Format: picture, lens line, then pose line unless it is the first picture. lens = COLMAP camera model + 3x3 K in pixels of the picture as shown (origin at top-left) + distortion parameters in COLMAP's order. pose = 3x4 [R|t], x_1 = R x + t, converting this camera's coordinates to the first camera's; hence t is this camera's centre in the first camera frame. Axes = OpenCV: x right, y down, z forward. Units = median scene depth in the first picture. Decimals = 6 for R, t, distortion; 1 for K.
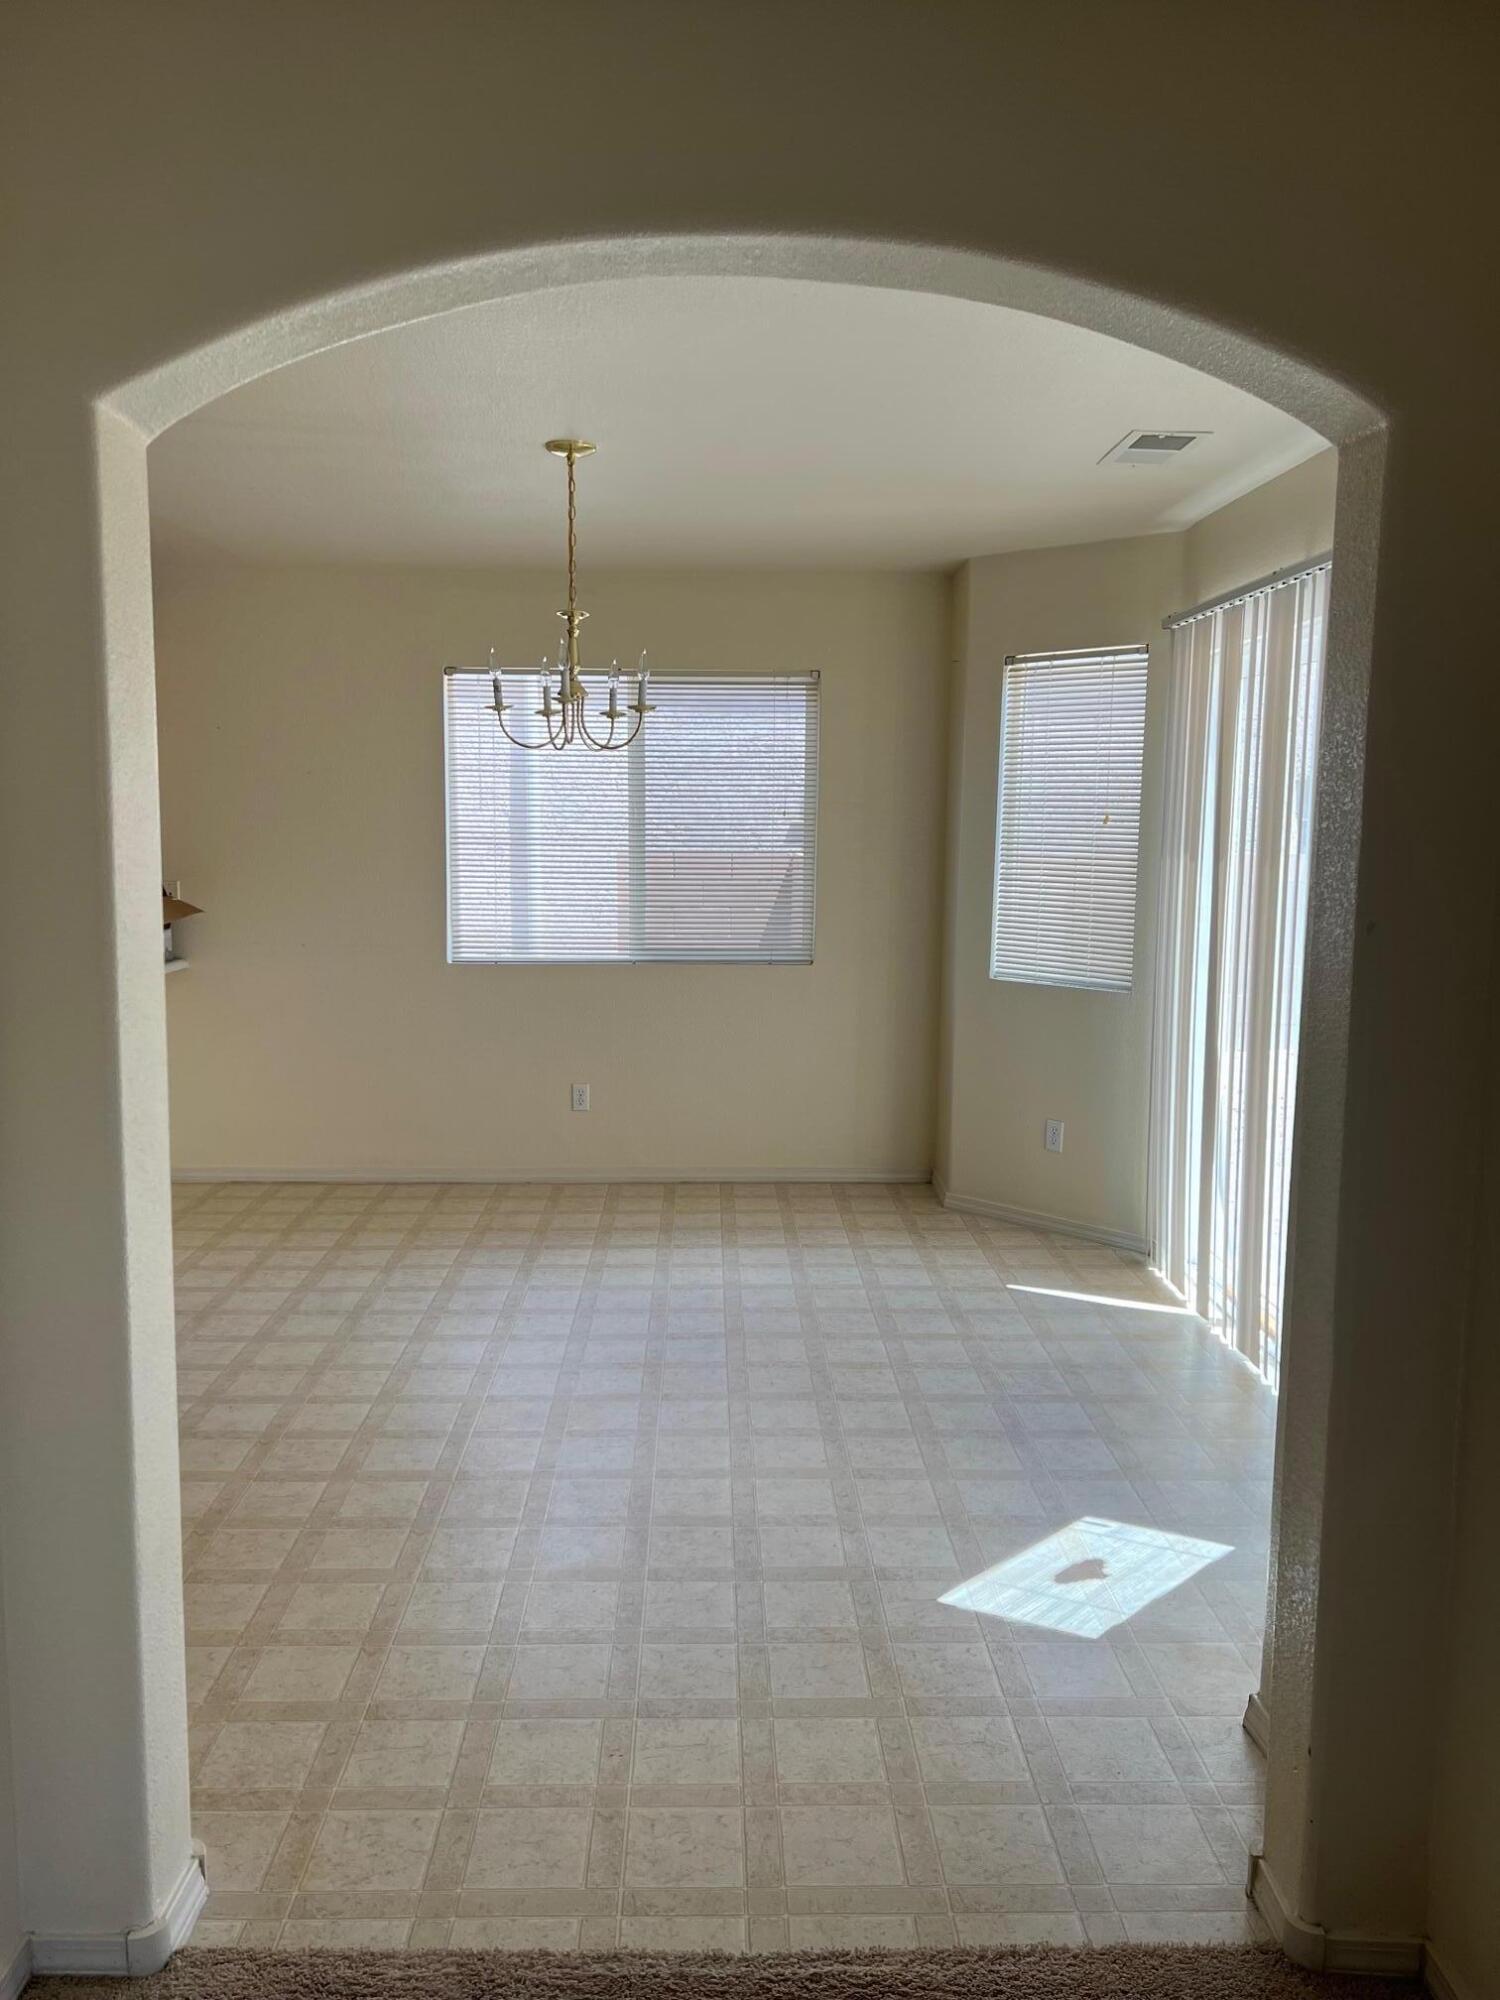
lens RADIAL K [[1514.5, 0, 744.7], [0, 1514.5, 1008.9], [0, 0, 1]] dist [0.069717, -0.010969]
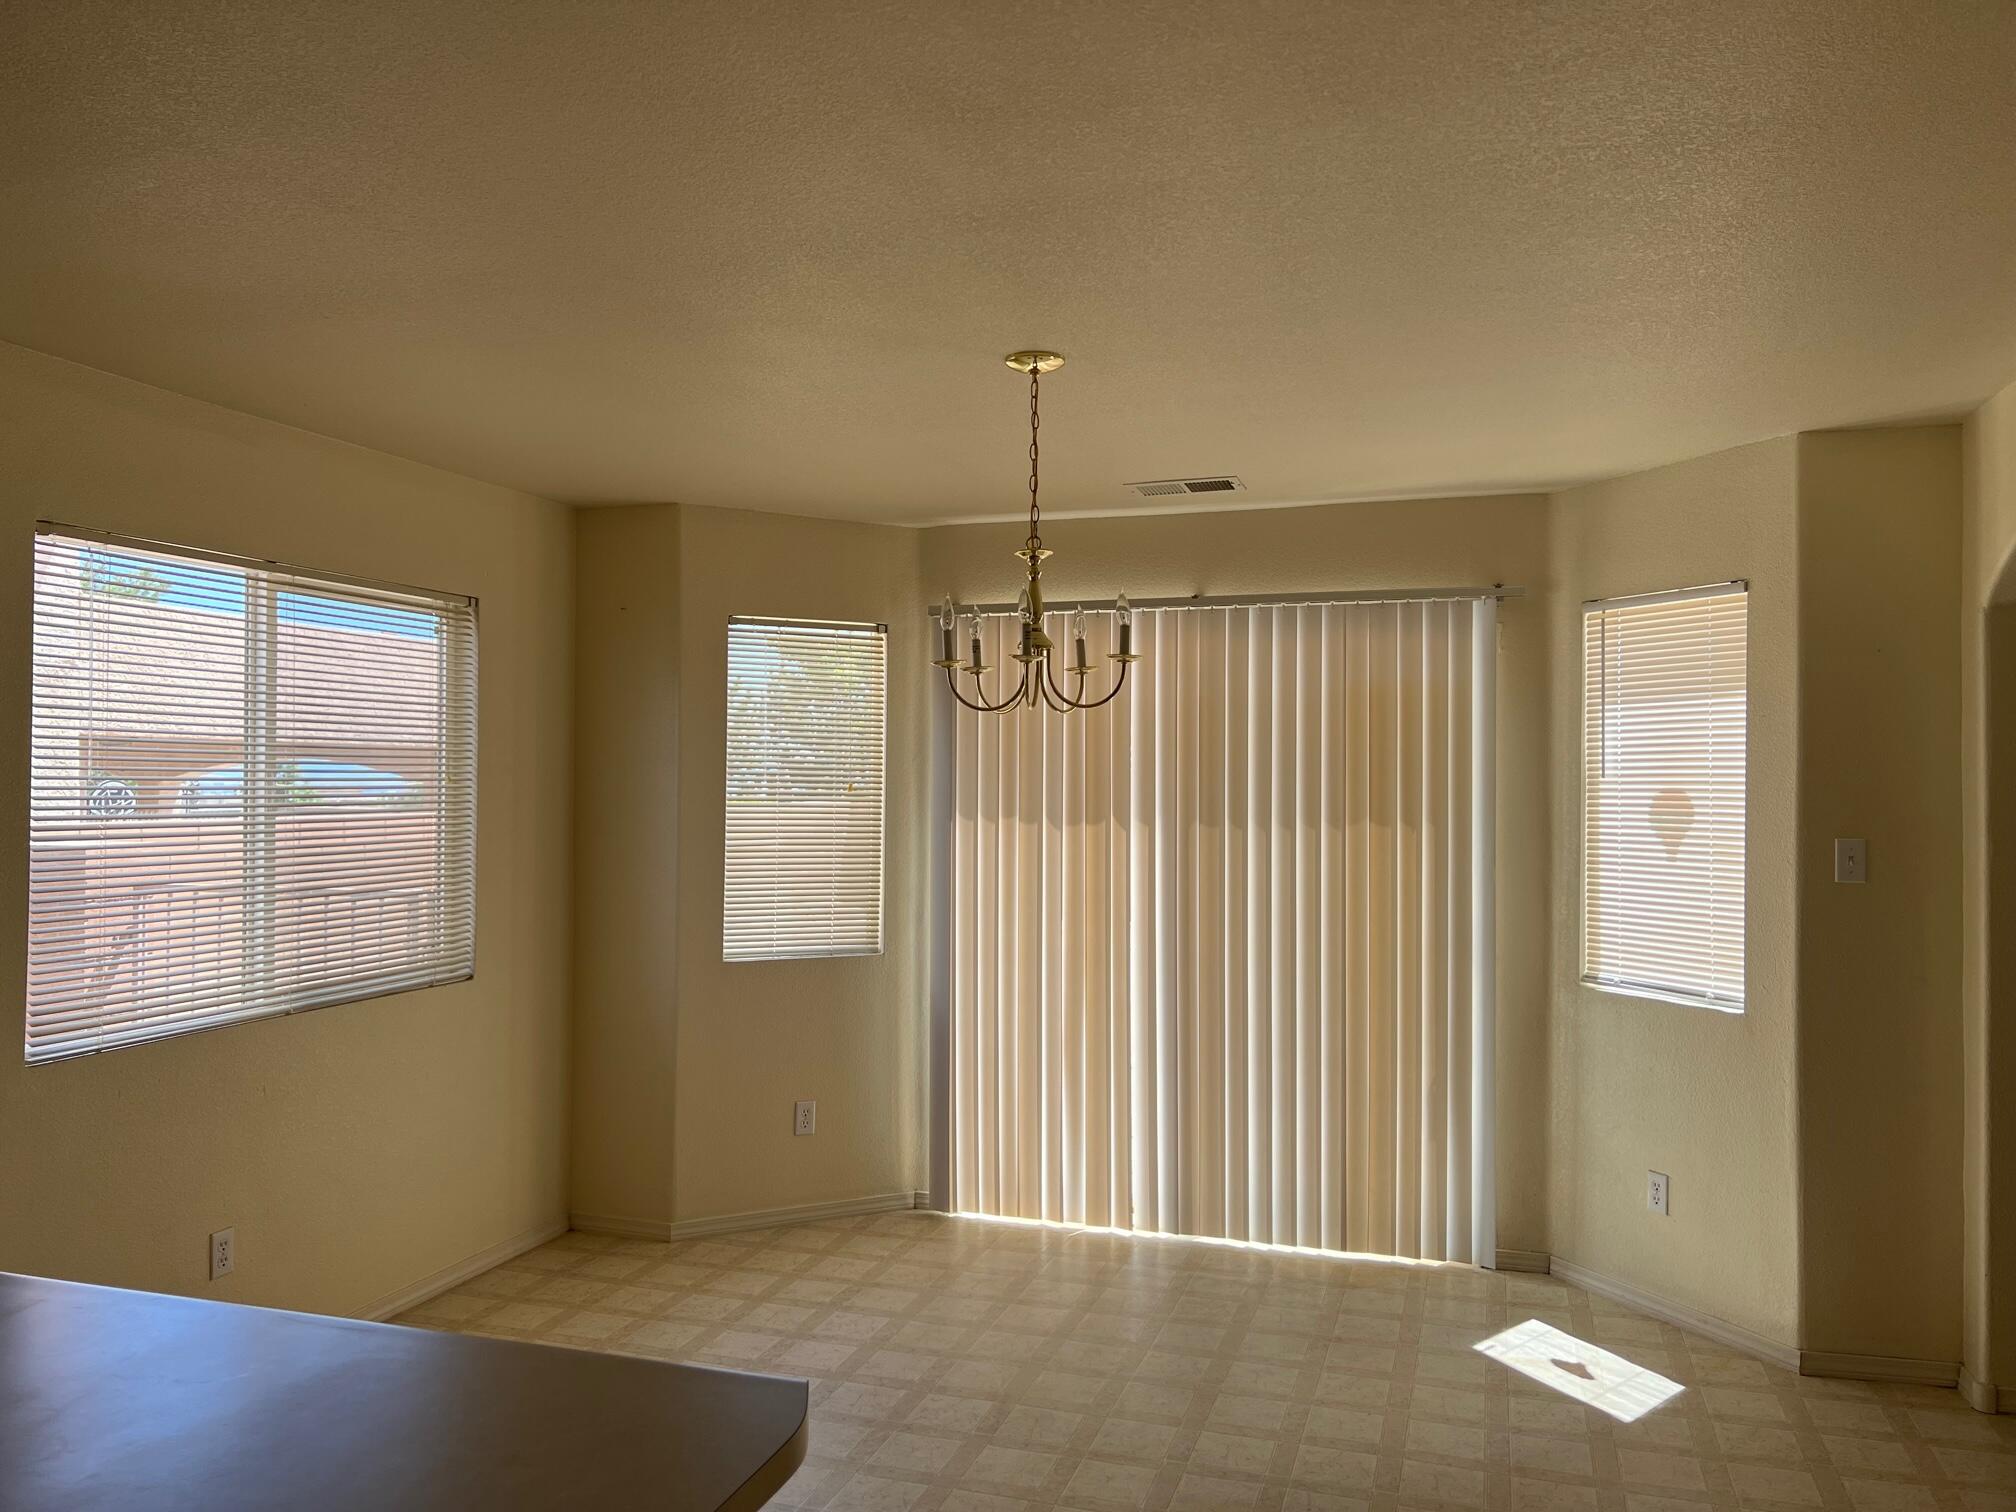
lens RADIAL K [[1526.6, 0, 1006.8], [0, 1526.6, 755.5], [0, 0, 1]] dist [0.069717, -0.010969]
pose [[0.318958, 0.012110, 0.947692, -0.715590], [0.122040, 0.991069, -0.053739, -0.078829], [-0.939879, 0.132796, 0.314631, 0.593274]]
